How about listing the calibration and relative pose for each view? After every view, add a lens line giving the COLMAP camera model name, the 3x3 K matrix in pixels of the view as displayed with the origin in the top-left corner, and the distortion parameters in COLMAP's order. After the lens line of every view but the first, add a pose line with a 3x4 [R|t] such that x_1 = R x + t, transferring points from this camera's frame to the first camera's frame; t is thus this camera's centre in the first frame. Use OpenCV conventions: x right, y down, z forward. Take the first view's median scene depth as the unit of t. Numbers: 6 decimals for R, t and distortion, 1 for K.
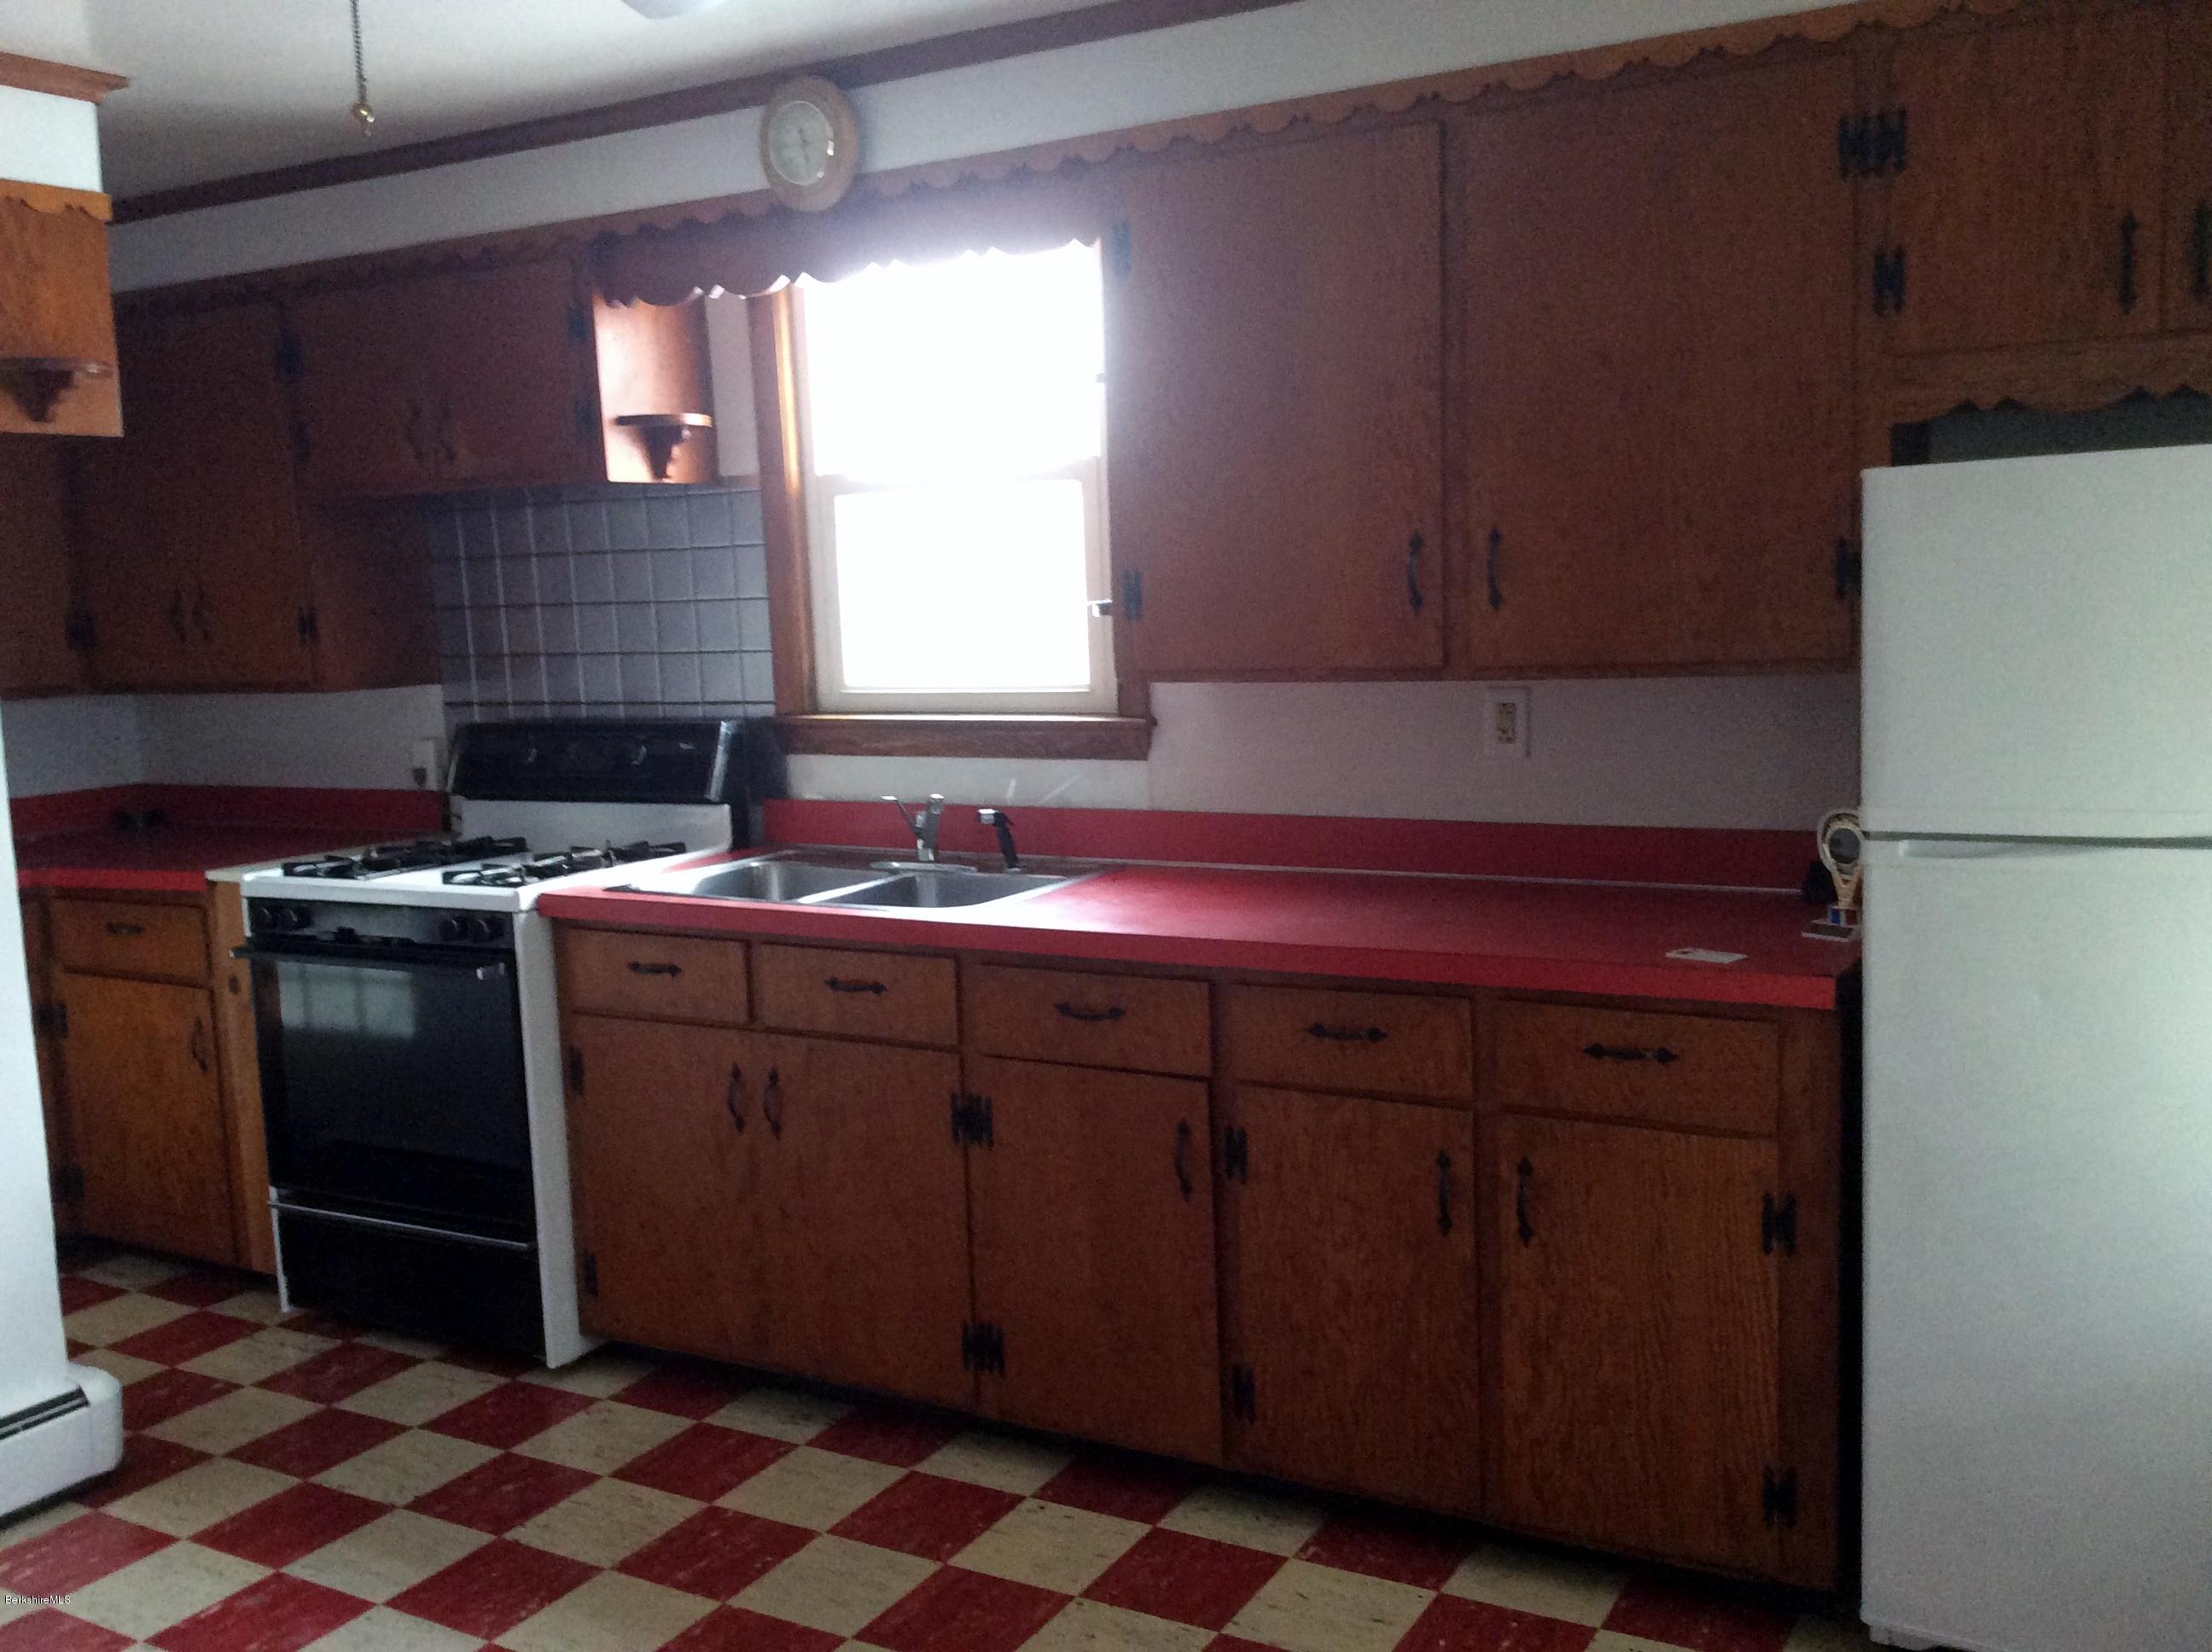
lens RADIAL K [[2049.3, 0, 1106.0], [0, 2049.3, 826.0], [0, 0, 1]] dist [0.063718, -0.018589]
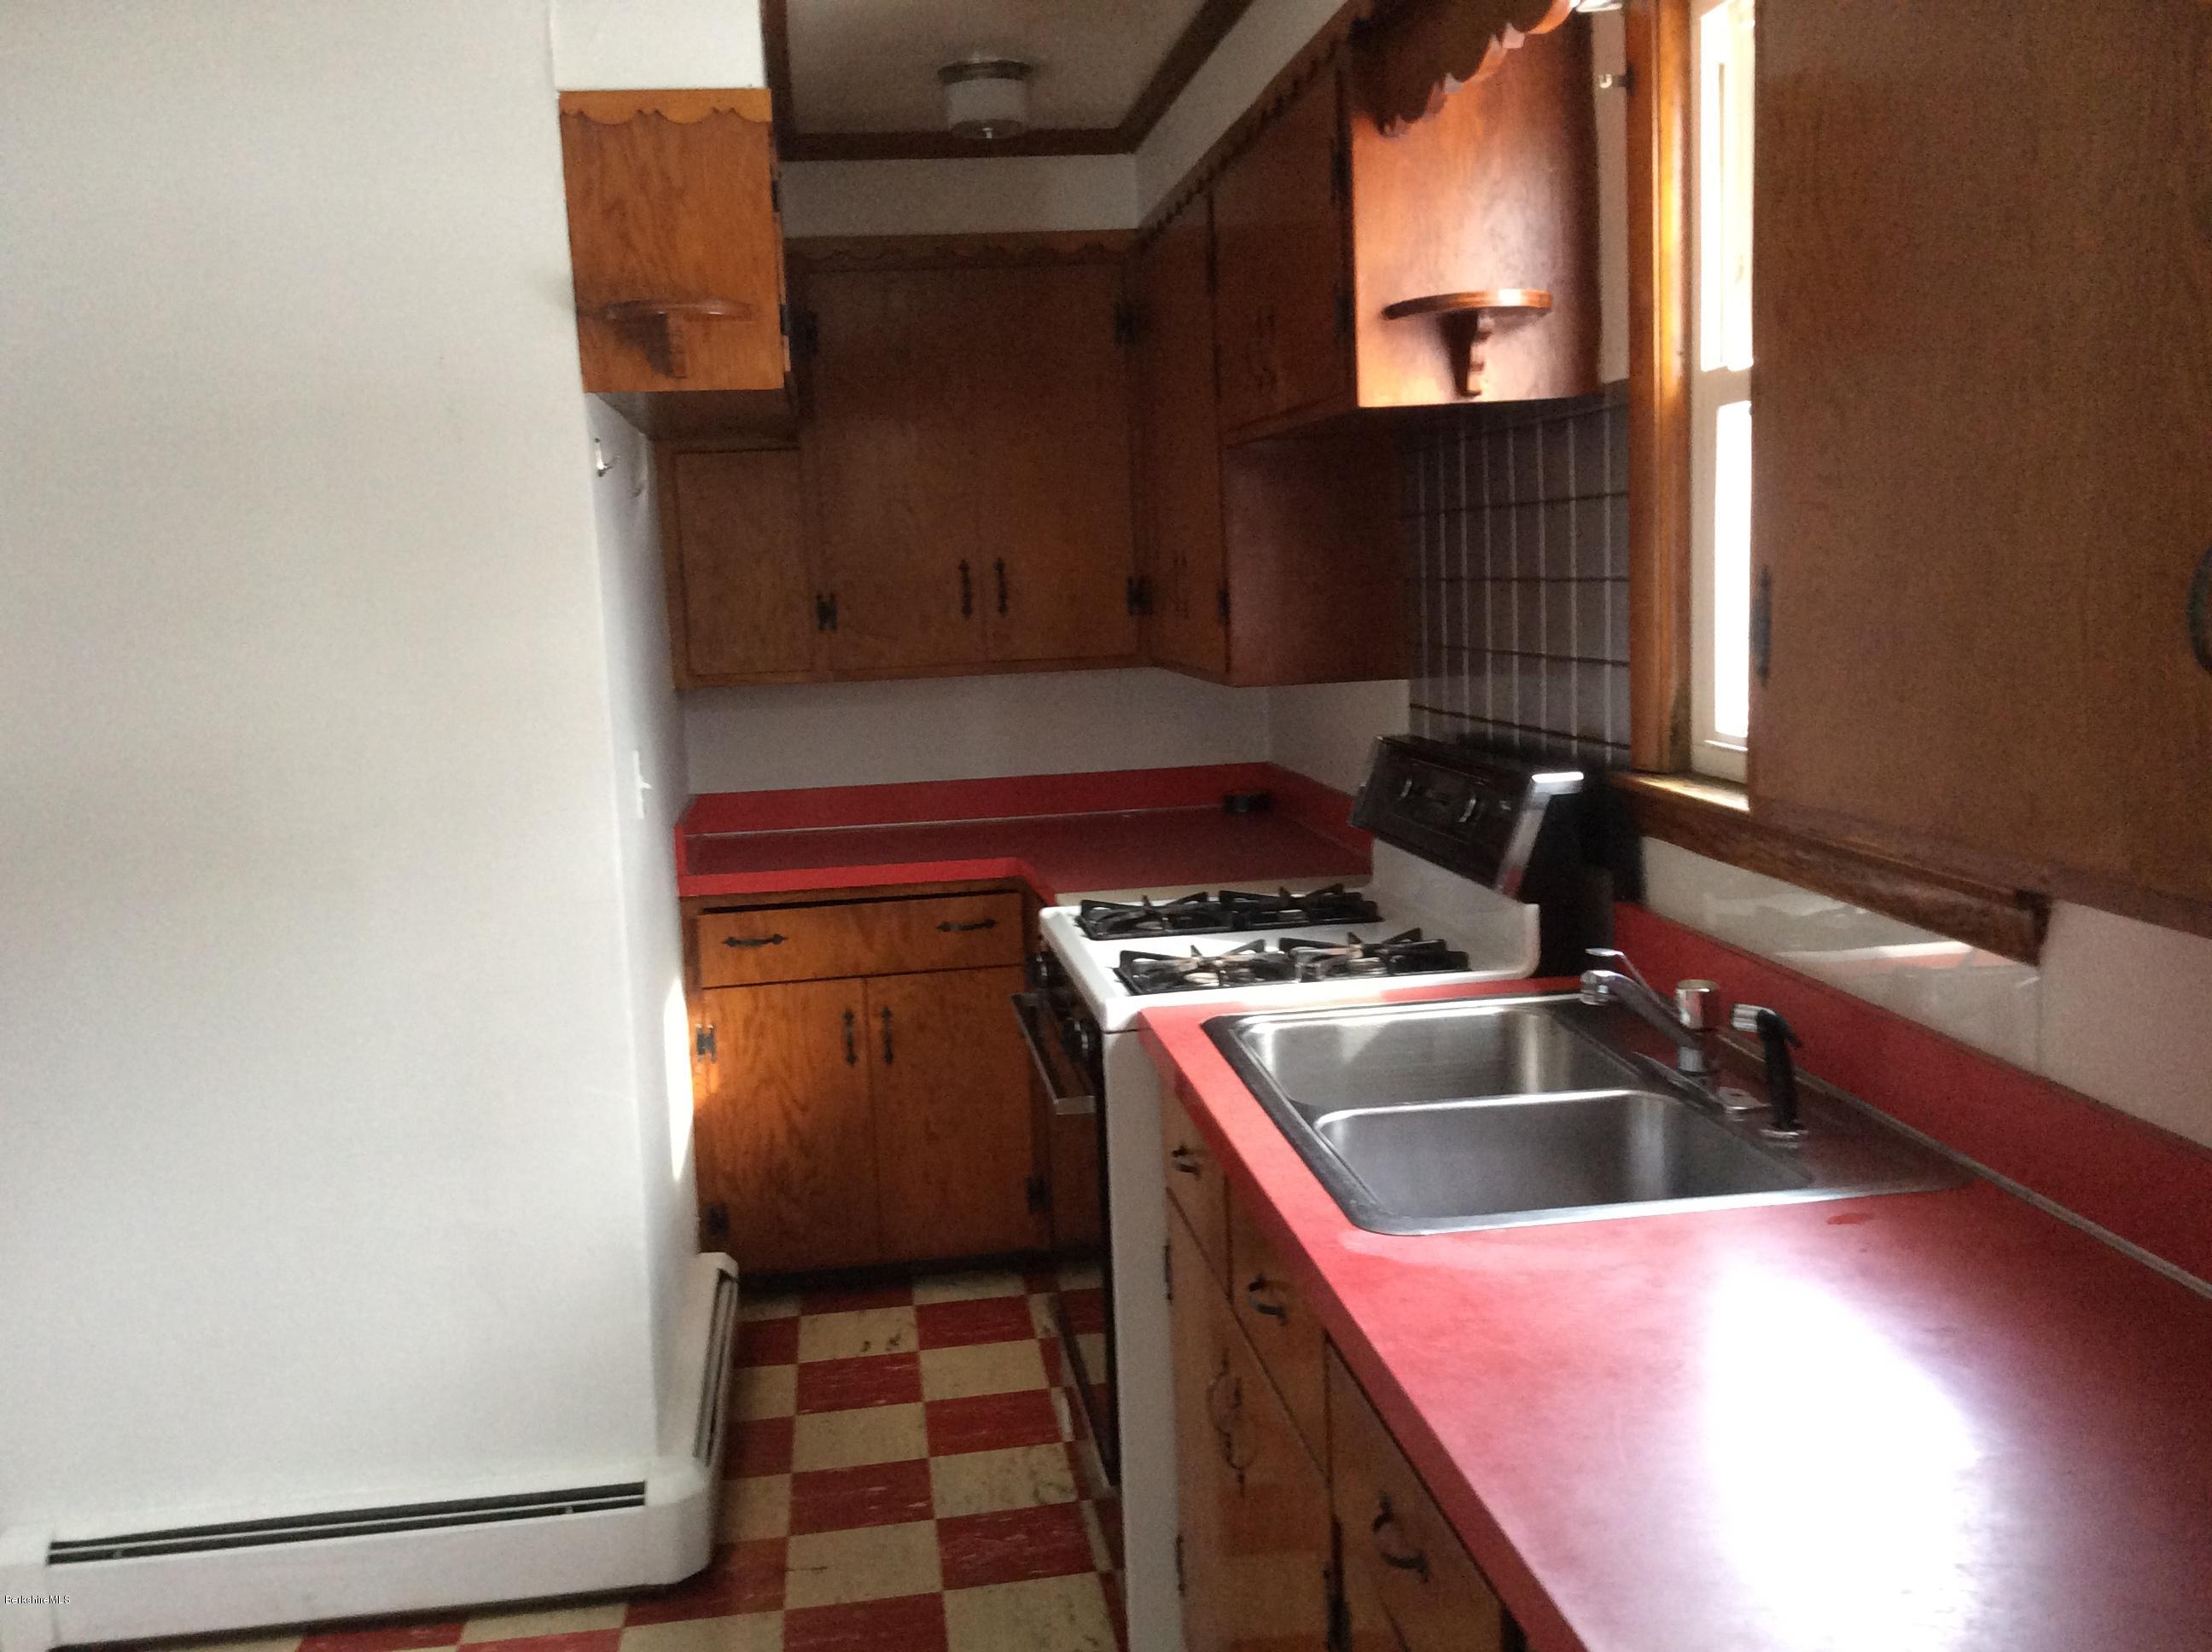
lens RADIAL K [[2049.3, 0, 1106.0], [0, 2049.3, 826.0], [0, 0, 1]] dist [0.063718, -0.018589]
pose [[0.624144, 0.116363, -0.772595, 0.242332], [-0.077358, 0.993192, 0.087094, -0.086380], [0.777470, 0.005407, 0.628897, 0.532190]]
